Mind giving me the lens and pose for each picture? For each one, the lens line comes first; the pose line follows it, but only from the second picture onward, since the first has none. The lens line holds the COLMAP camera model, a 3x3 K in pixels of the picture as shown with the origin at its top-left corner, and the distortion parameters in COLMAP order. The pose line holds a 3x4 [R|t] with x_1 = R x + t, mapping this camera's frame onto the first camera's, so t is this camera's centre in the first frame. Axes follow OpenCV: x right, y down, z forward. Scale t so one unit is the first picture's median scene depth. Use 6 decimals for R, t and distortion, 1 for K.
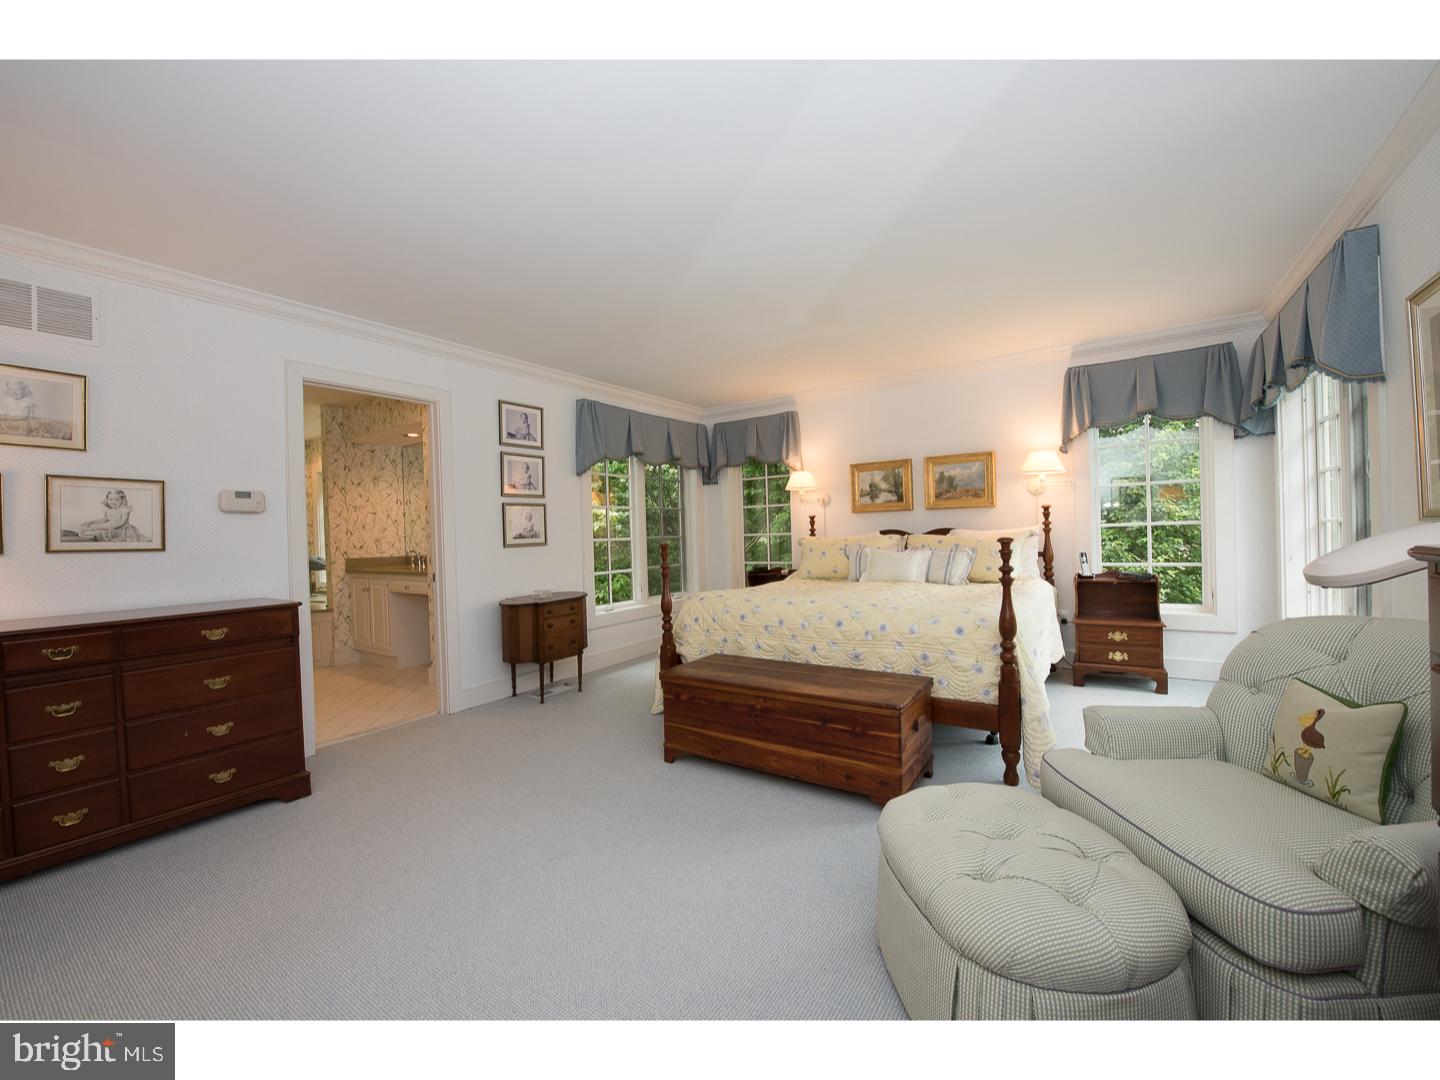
lens RADIAL K [[572.9, 0, 723.7], [0, 572.9, 539.6], [0, 0, 1]] dist [-0.014999, -0.000652]
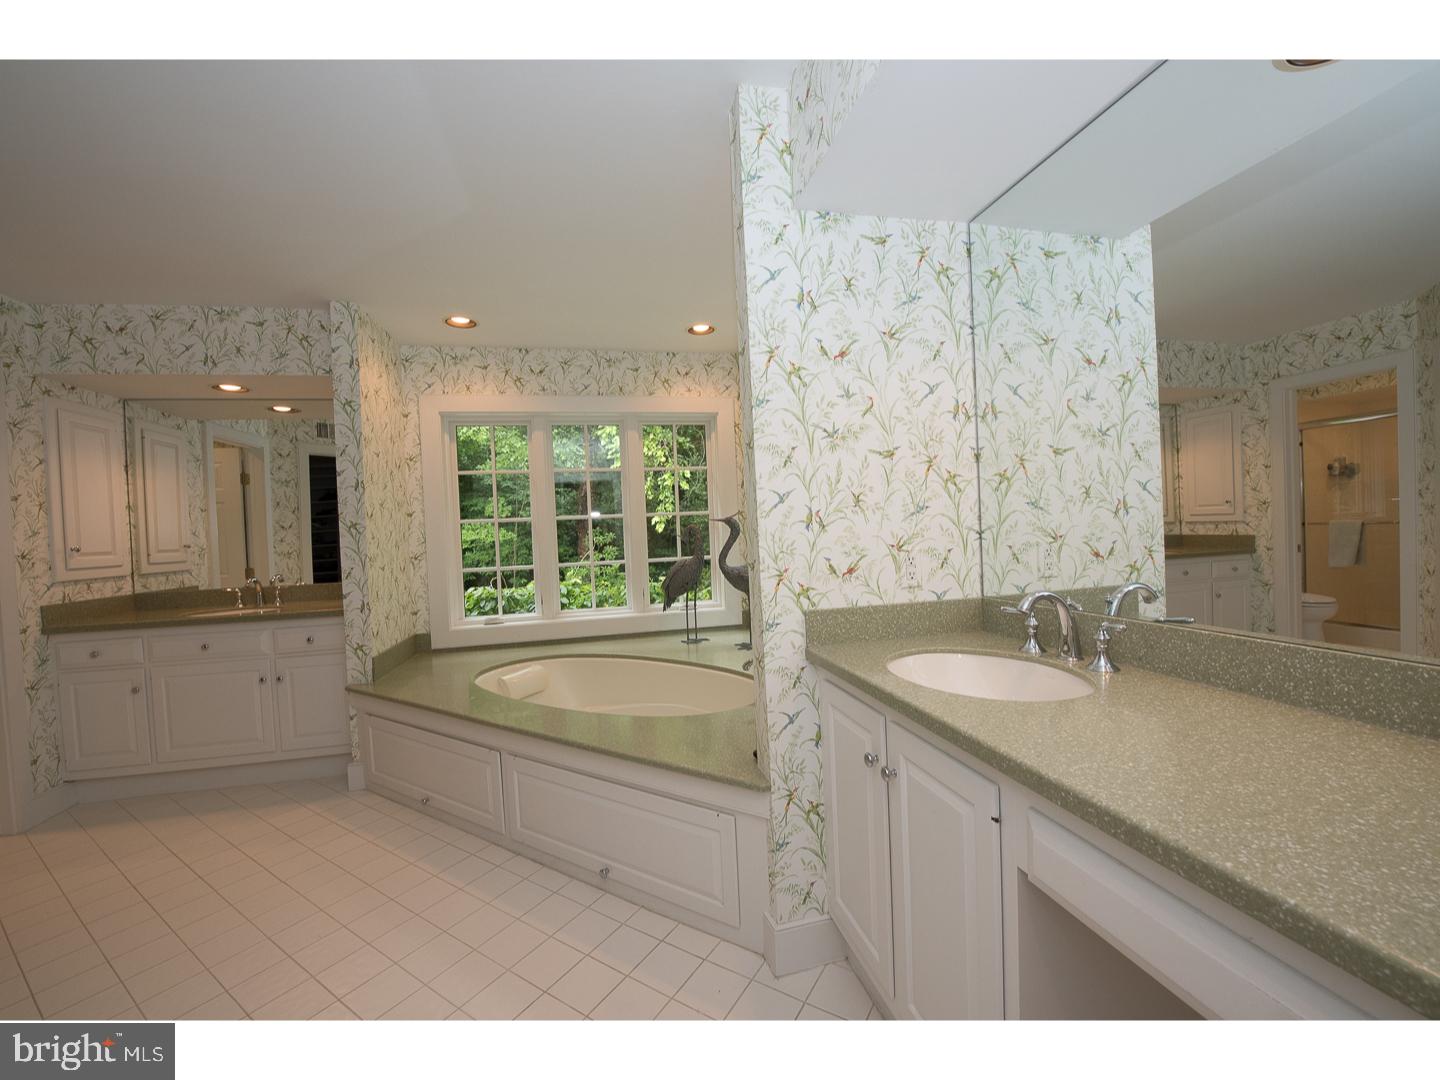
lens RADIAL K [[572.9, 0, 721.1], [0, 572.9, 539.4], [0, 0, 1]] dist [-0.014999, -0.000652]
pose [[0.727426, 0.012462, -0.686073, -0.489918], [0.015251, 0.999294, 0.034322, -0.013982], [0.686017, -0.035430, 0.726723, 0.750603]]
